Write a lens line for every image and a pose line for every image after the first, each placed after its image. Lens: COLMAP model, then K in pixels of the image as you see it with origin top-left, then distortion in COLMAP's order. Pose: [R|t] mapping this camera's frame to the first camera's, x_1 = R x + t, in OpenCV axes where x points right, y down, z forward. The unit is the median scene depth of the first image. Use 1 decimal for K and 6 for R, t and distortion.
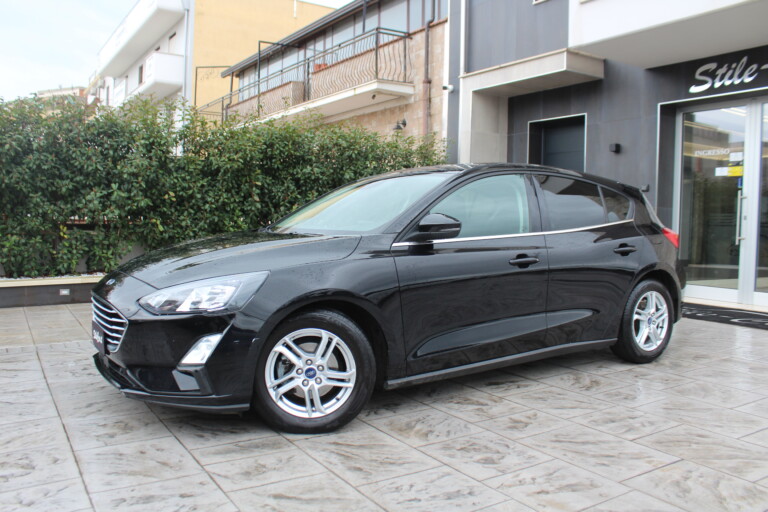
lens RADIAL K [[629.9, 0, 384.5], [0, 629.9, 255.4], [0, 0, 1]] dist [-0.011131, -0.003286]
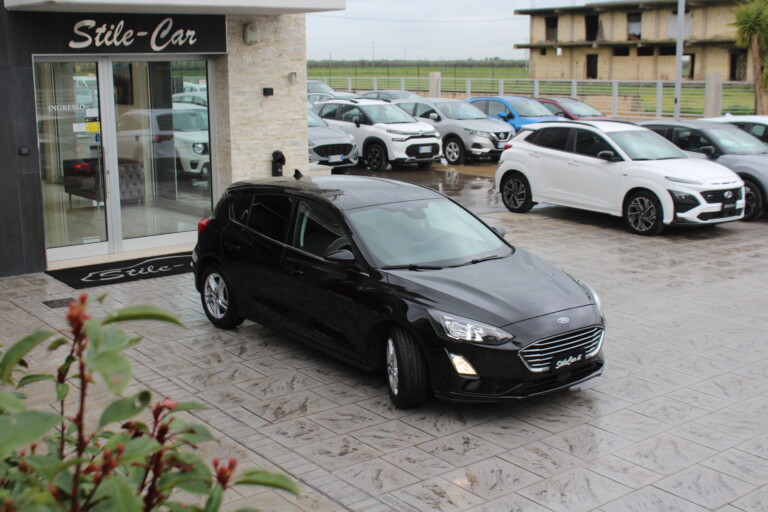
lens RADIAL K [[971.0, 0, 384.3], [0, 971.0, 255.3], [0, 0, 1]] dist [-0.035850, 0.000000]
pose [[-0.098218, -0.213155, 0.972069, -1.085074], [0.073956, 0.972527, 0.220728, -0.253584], [-0.992413, 0.093570, -0.079755, 0.714215]]
